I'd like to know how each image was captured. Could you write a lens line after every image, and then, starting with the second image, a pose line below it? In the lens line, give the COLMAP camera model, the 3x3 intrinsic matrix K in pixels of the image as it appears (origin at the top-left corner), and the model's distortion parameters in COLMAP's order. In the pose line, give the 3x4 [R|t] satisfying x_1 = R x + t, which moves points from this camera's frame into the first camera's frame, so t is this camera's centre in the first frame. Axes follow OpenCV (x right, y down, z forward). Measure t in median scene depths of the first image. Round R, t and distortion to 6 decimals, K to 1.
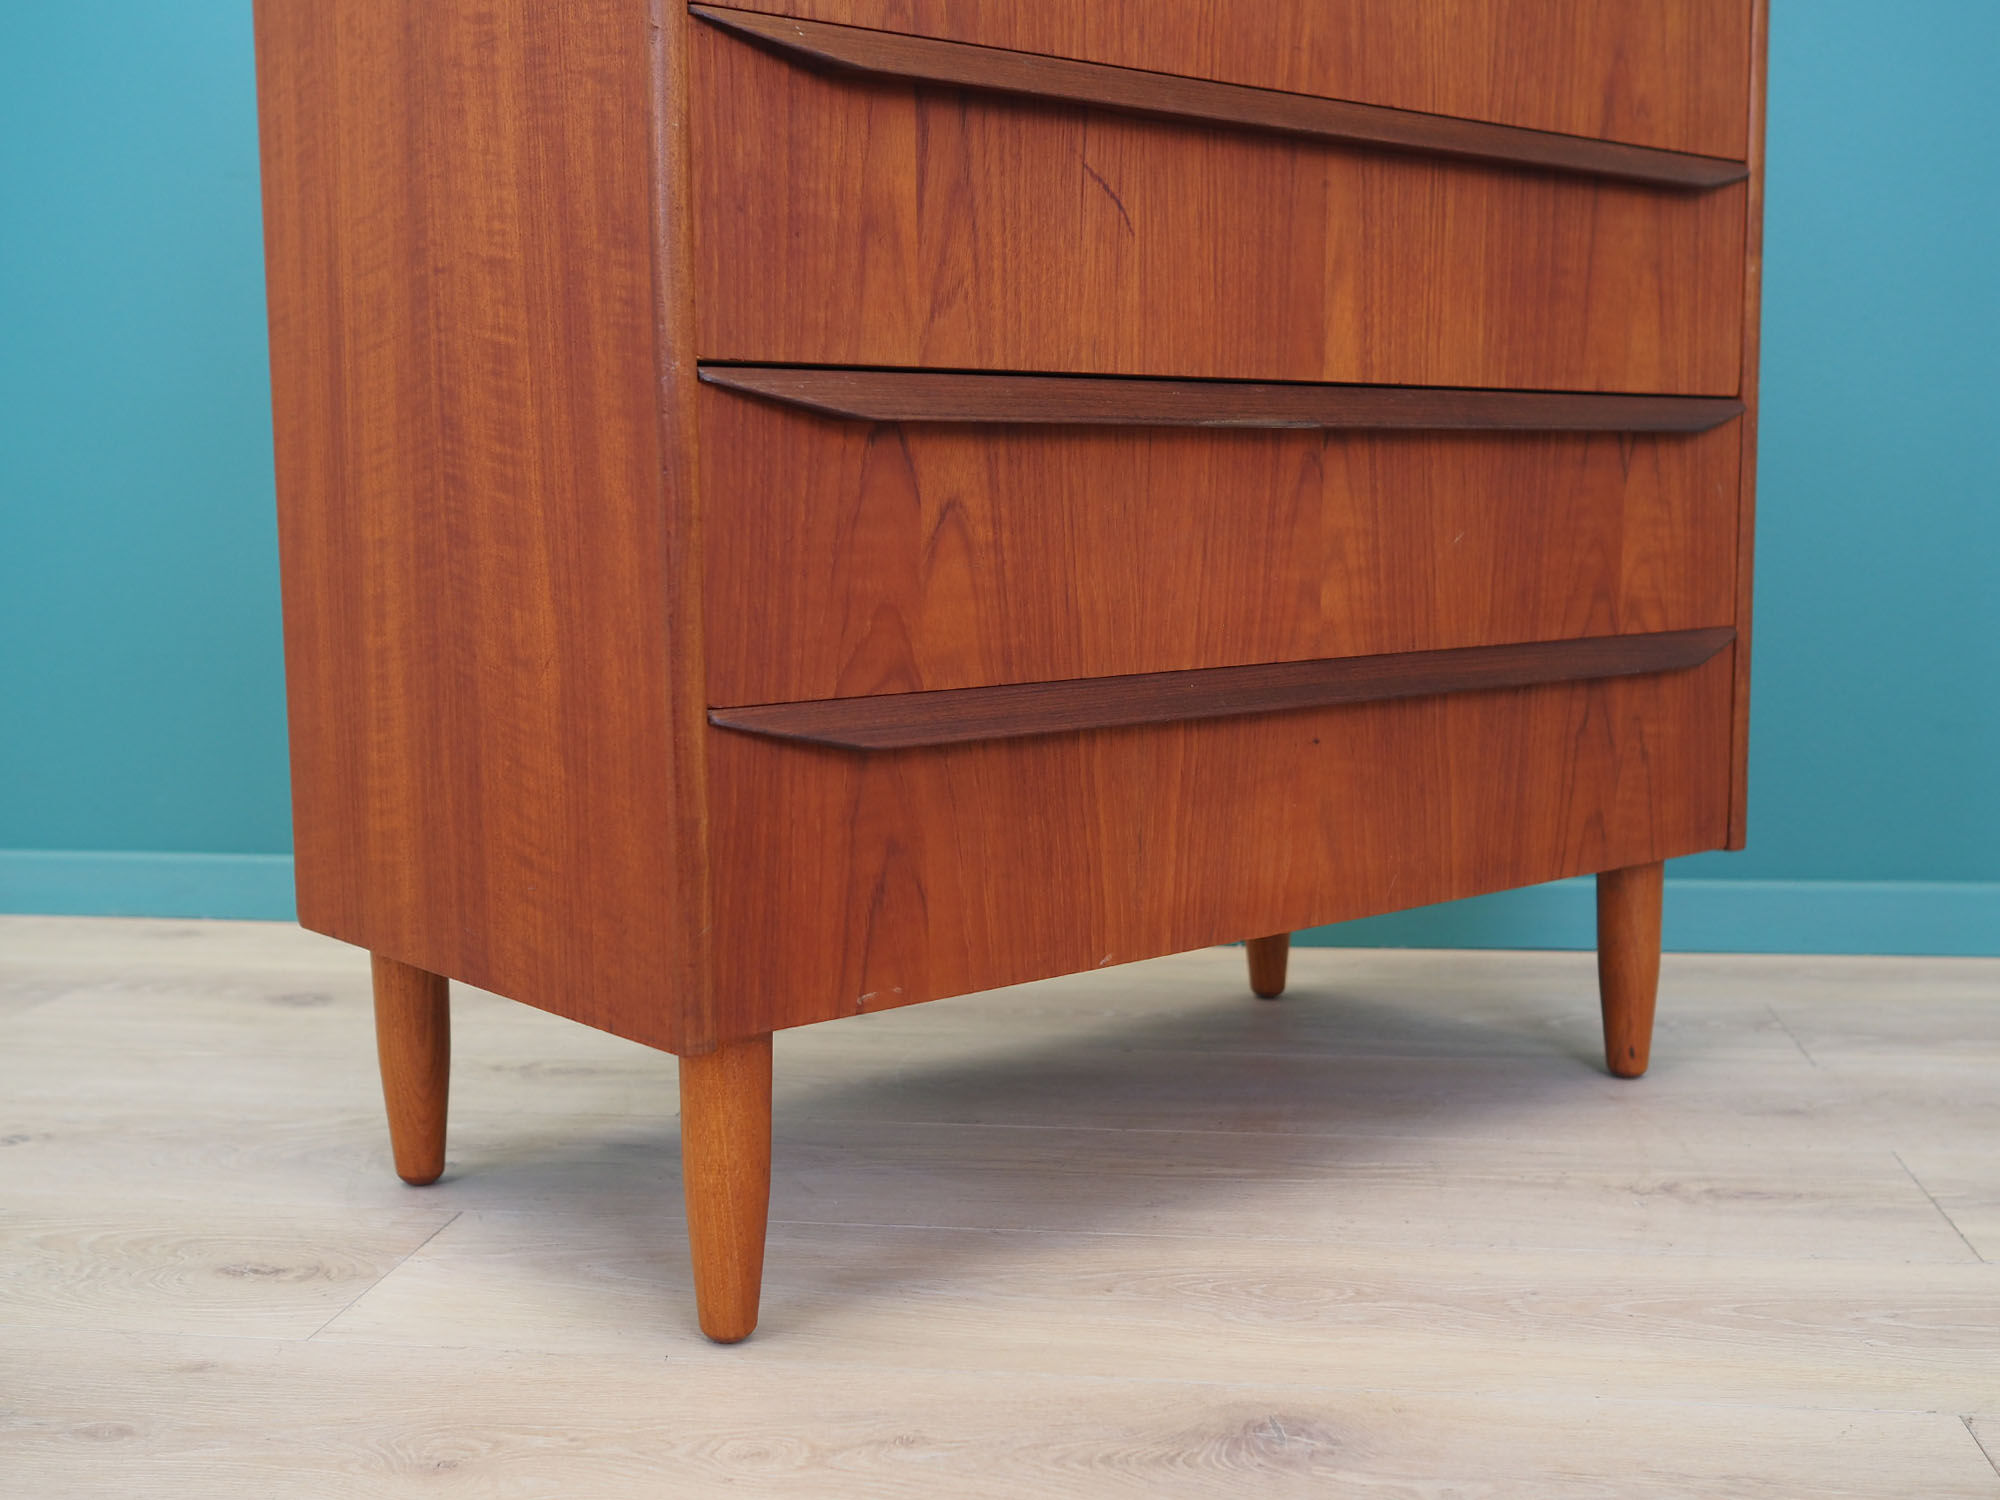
lens RADIAL K [[2250.5, 0, 1000.0], [0, 2250.5, 750.0], [0, 0, 1]] dist [-0.013398, 0.007275]
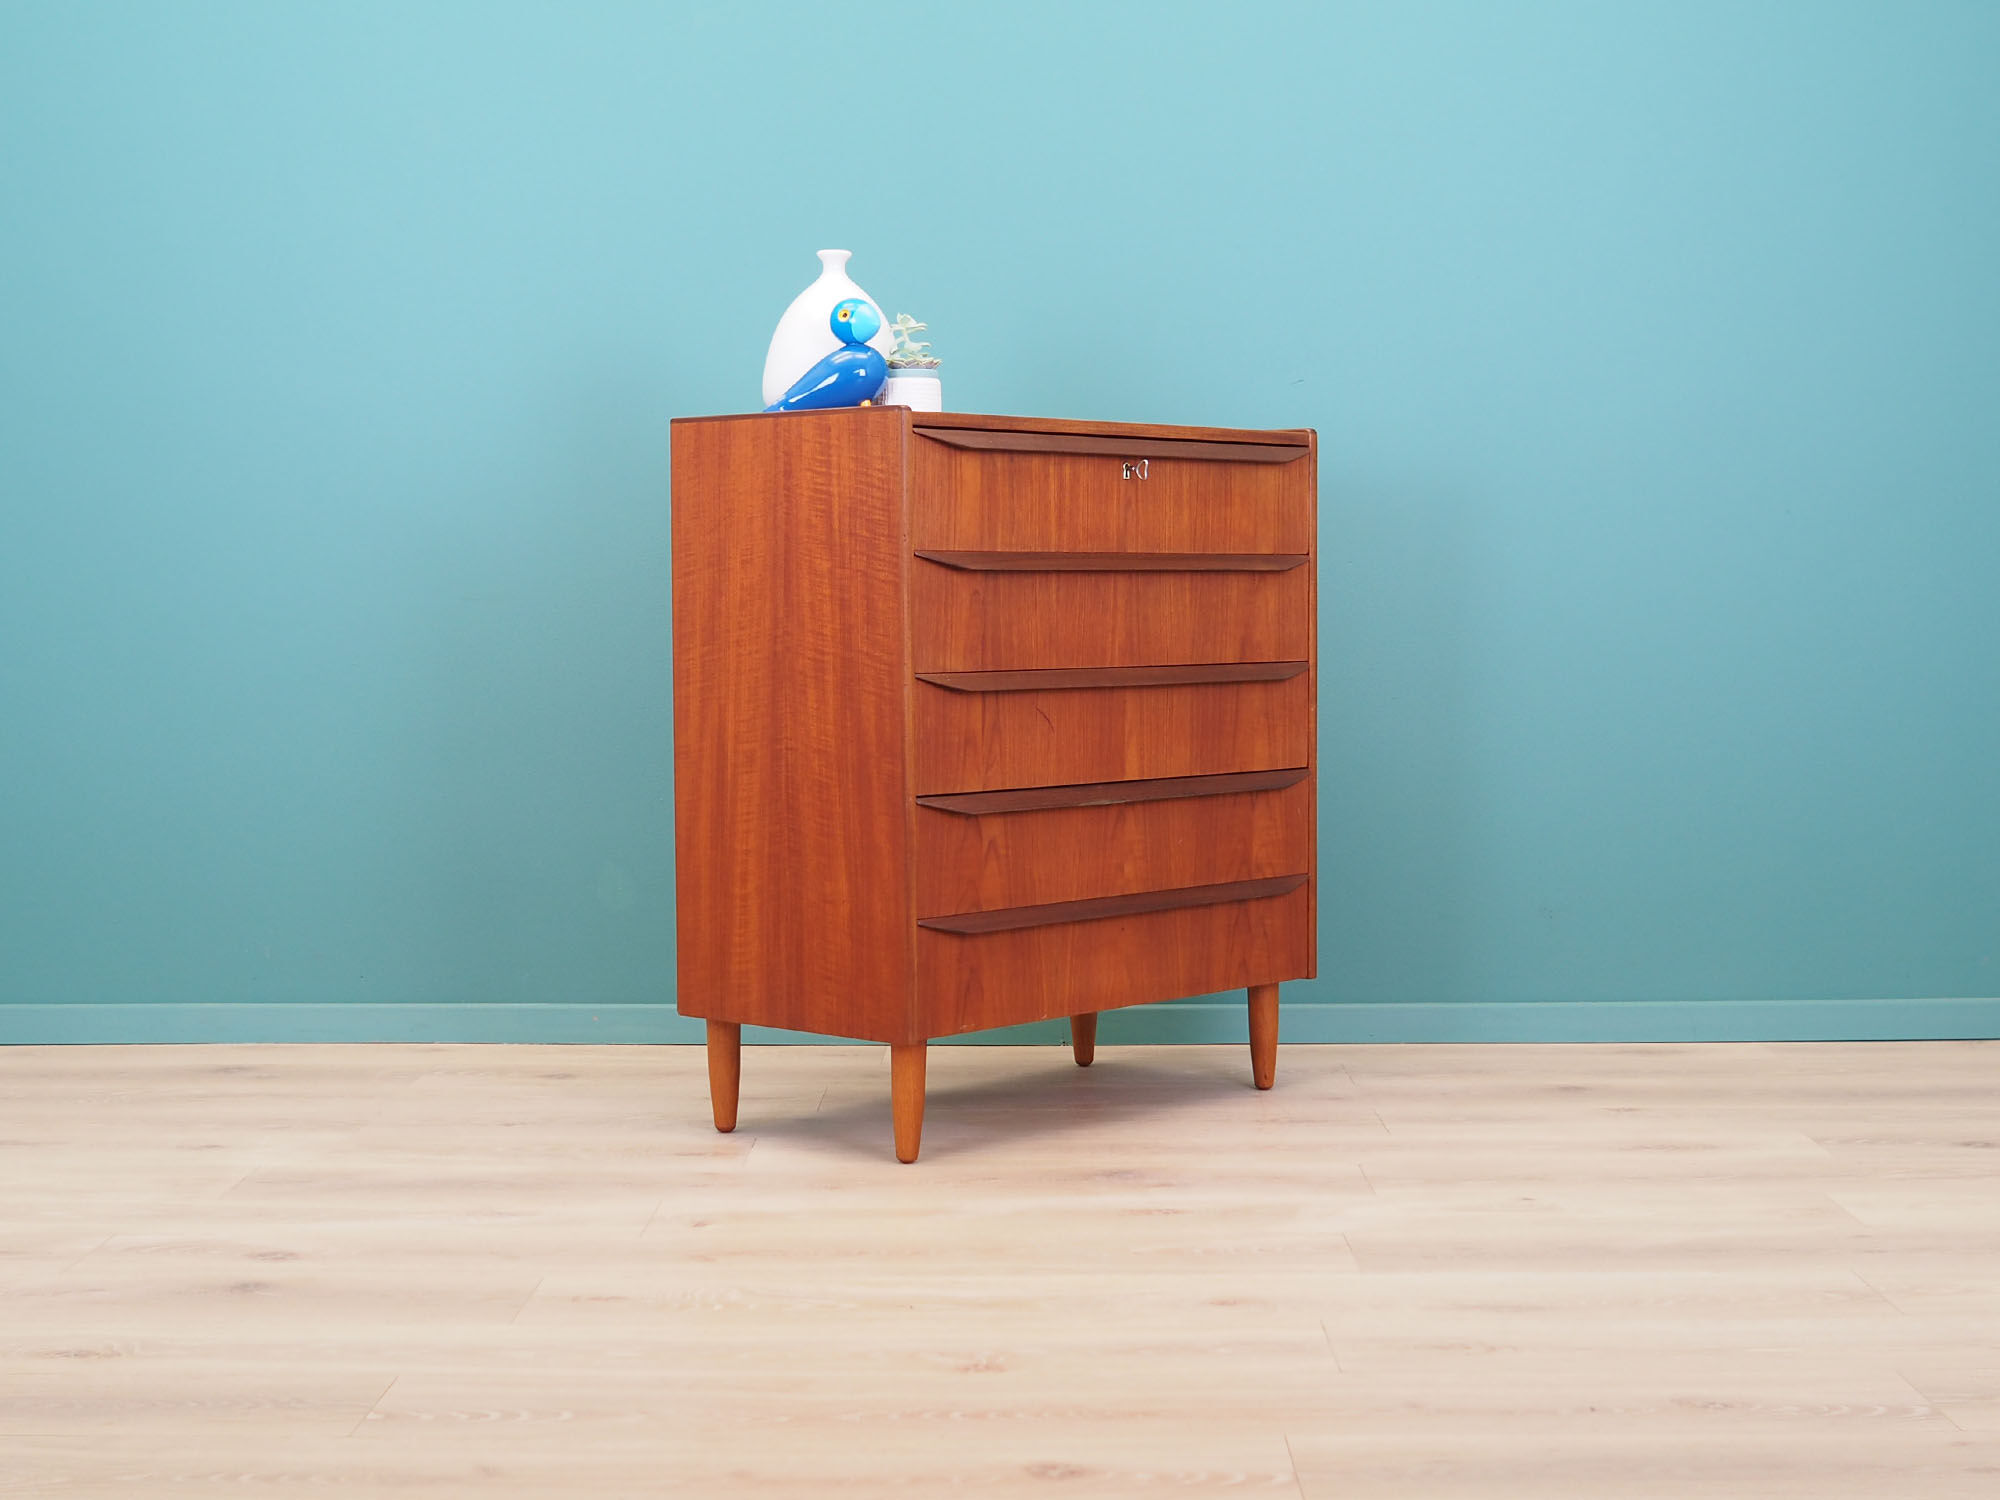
lens RADIAL K [[2948.1, 0, 1000.0], [0, 2948.1, 750.0], [0, 0, 1]] dist [-0.020412, -0.049055]
pose [[0.990592, -0.000679, 0.136847, -0.436781], [0.009552, 0.997892, -0.064192, 0.006242], [-0.136515, 0.064895, 0.988510, -2.188591]]
